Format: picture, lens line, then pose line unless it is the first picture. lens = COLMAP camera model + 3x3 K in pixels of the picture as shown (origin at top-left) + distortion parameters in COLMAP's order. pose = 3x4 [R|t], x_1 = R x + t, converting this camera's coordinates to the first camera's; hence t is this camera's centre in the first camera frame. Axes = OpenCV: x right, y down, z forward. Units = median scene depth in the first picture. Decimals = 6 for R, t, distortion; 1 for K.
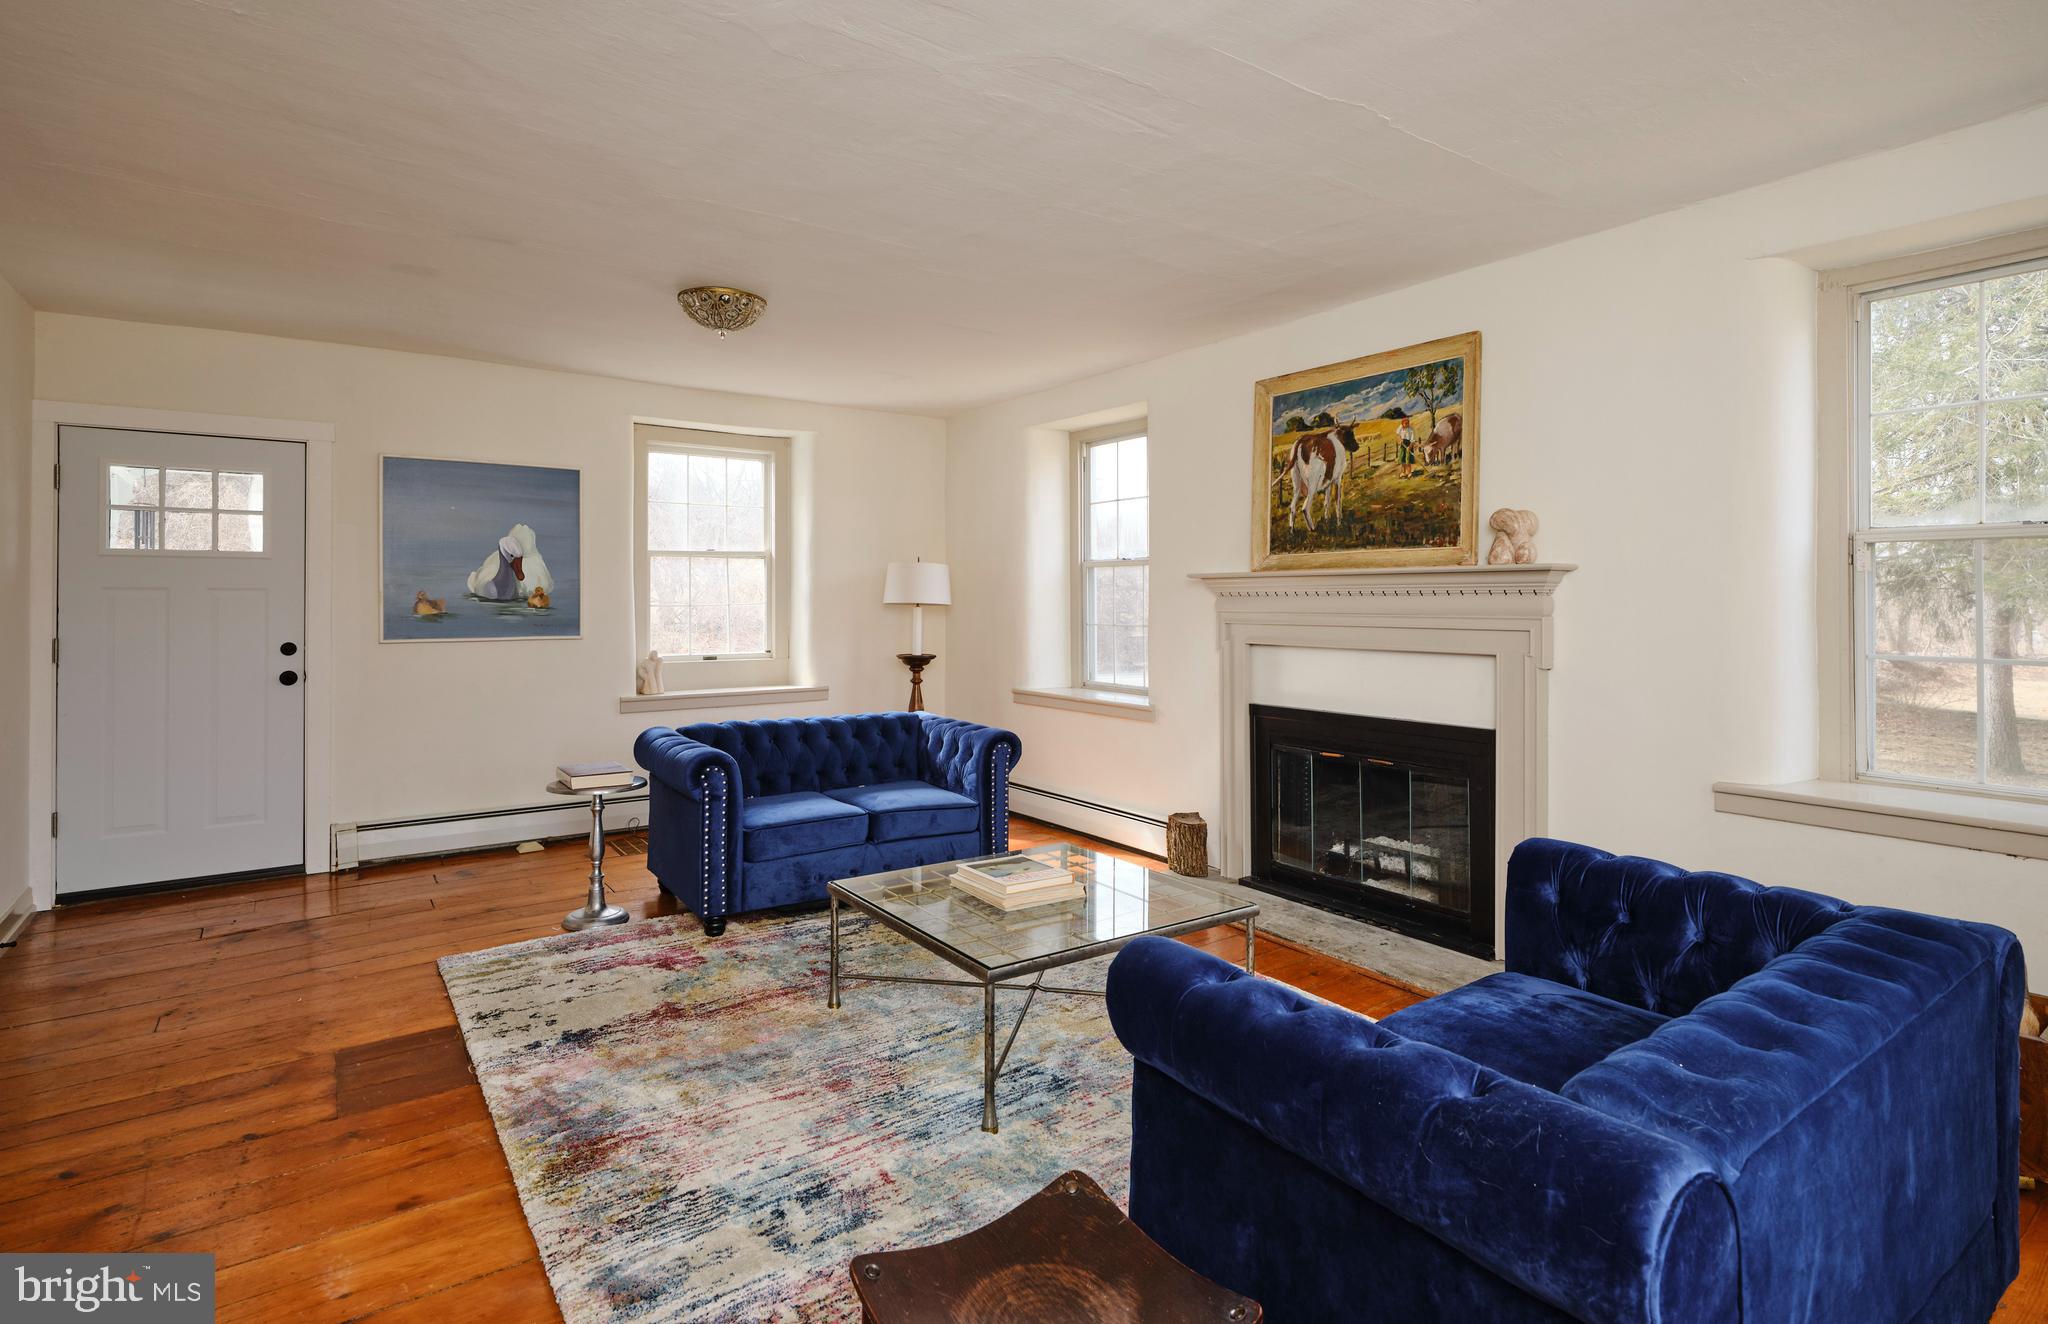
lens RADIAL K [[963.8, 0, 1003.4], [0, 963.8, 598.0], [0, 0, 1]] dist [-0.002505, -0.000444]
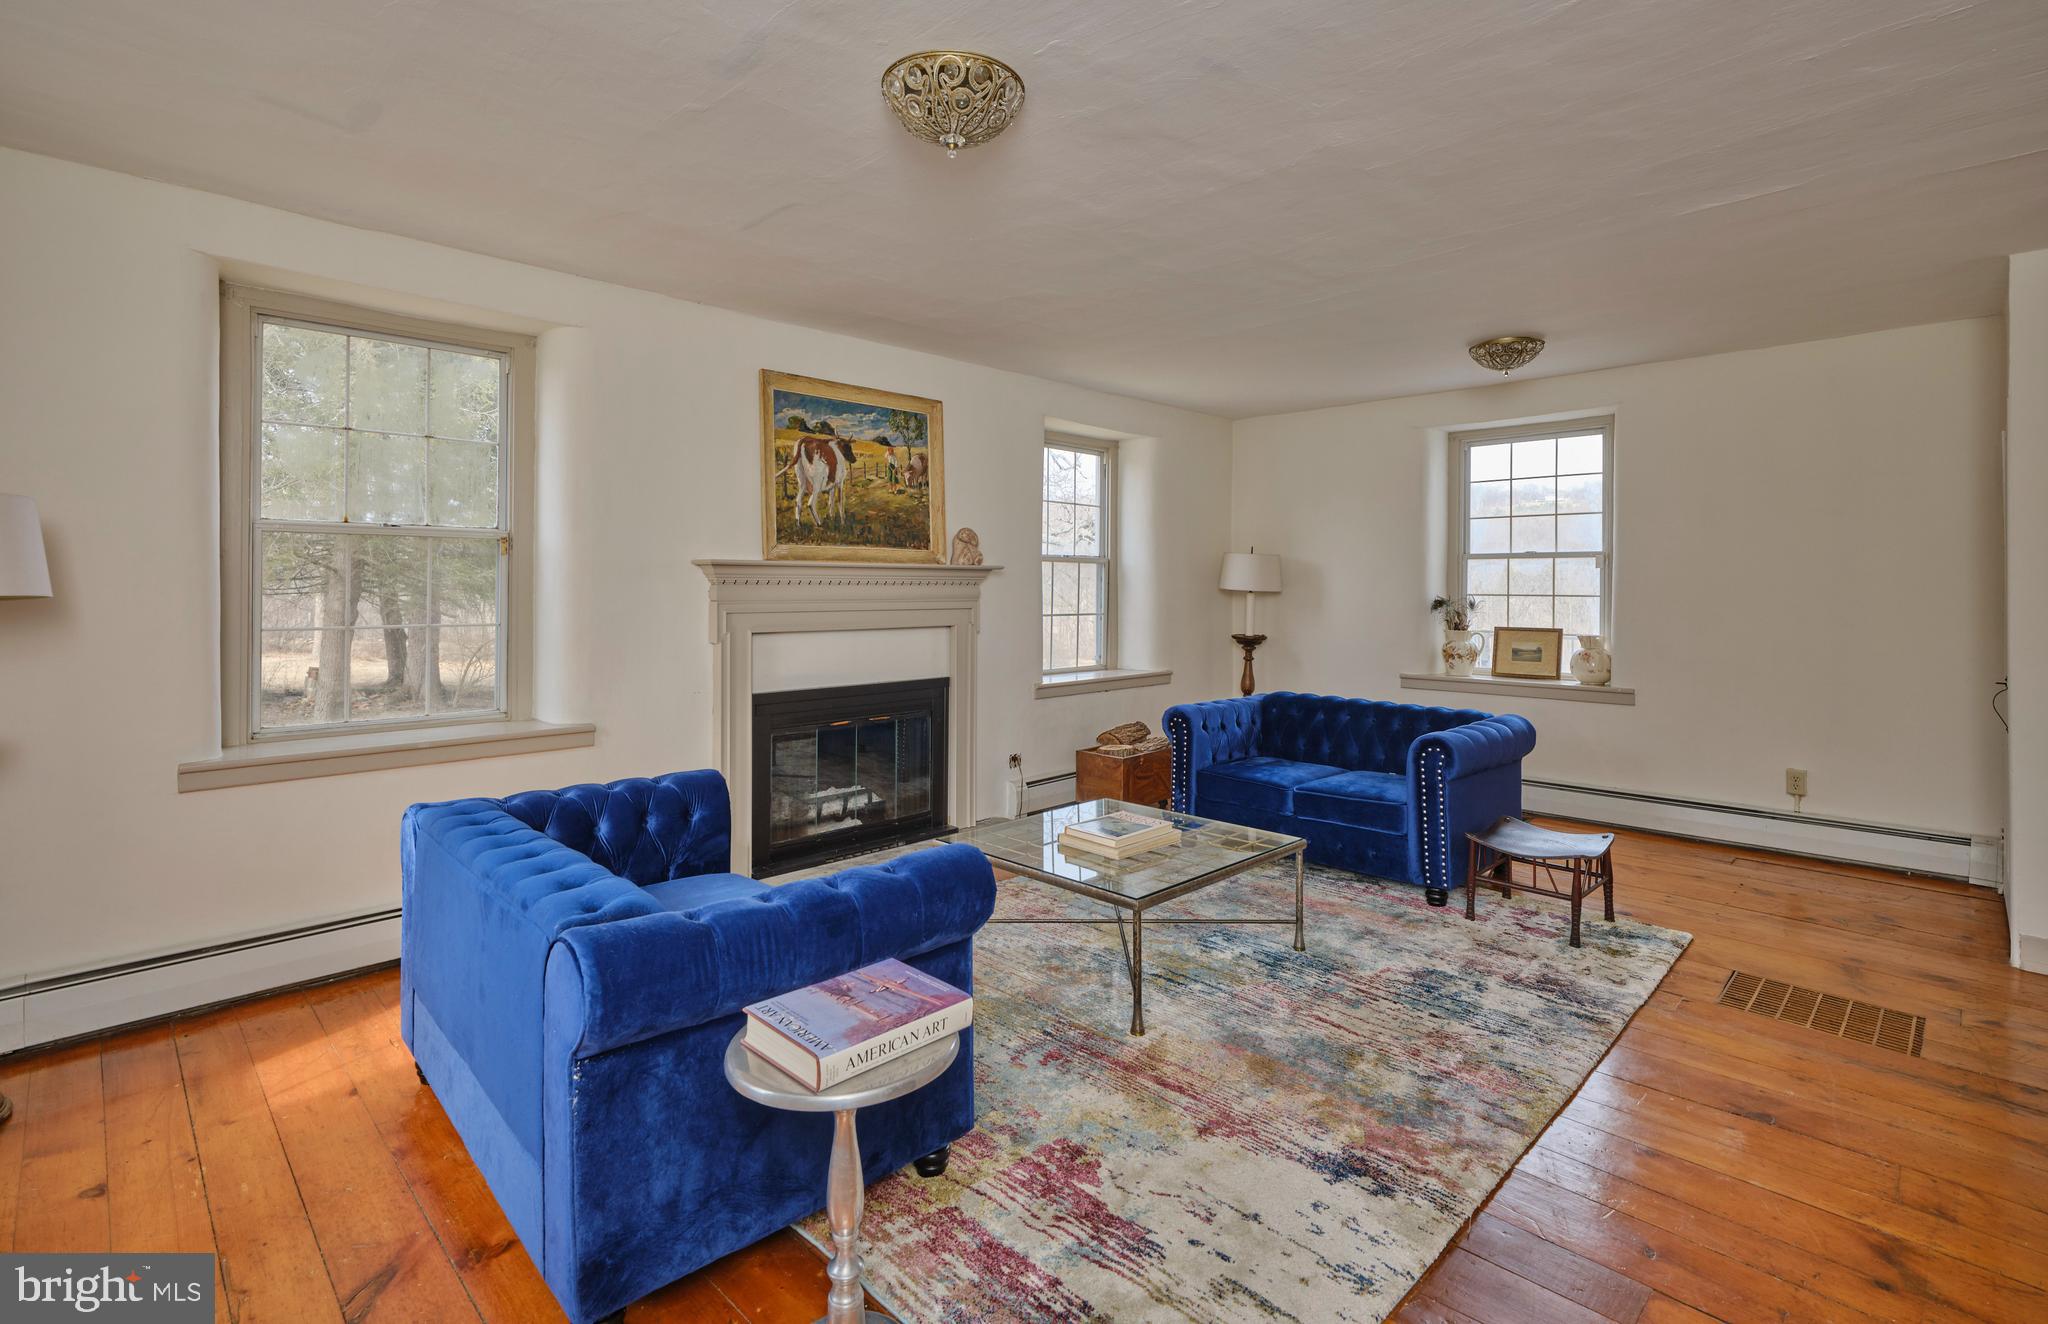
lens RADIAL K [[963.8, 0, 1011.8], [0, 963.8, 585.9], [0, 0, 1]] dist [-0.002505, -0.000444]
pose [[-0.163802, -0.001385, 0.986492, -0.830735], [-0.004198, 0.999991, 0.000707, -0.002729], [-0.986484, -0.004025, -0.163807, 0.993762]]
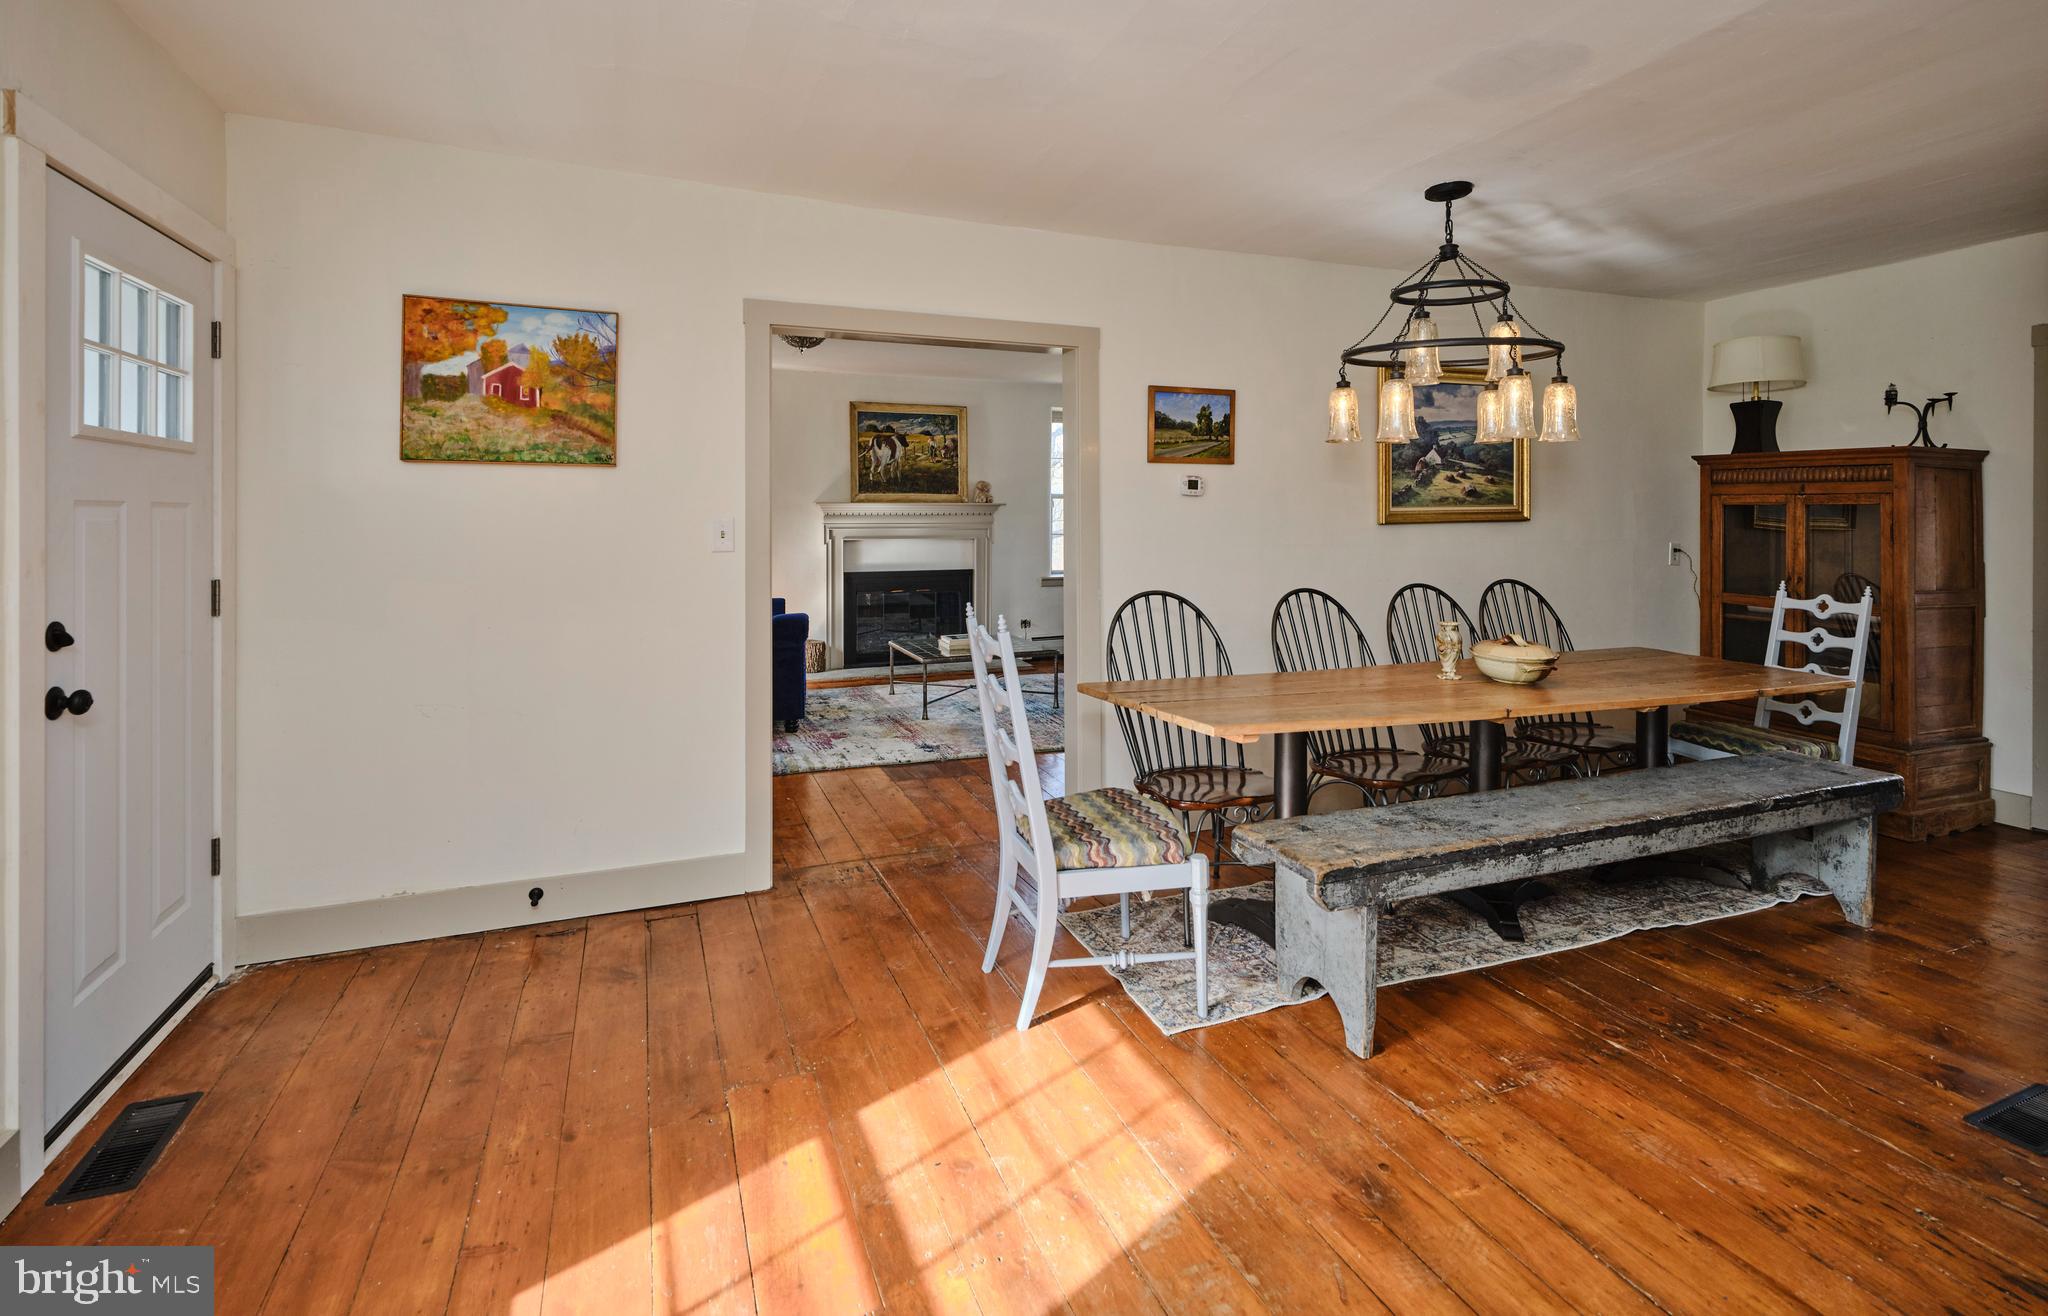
lens RADIAL K [[963.8, 0, 969.6], [0, 963.8, 507.8], [0, 0, 1]] dist [-0.002505, -0.000444]
pose [[0.278904, 0.004176, 0.960310, -1.628778], [-0.001716, 0.999991, -0.003850, -0.009883], [-0.960317, -0.000574, 0.278909, 0.270543]]
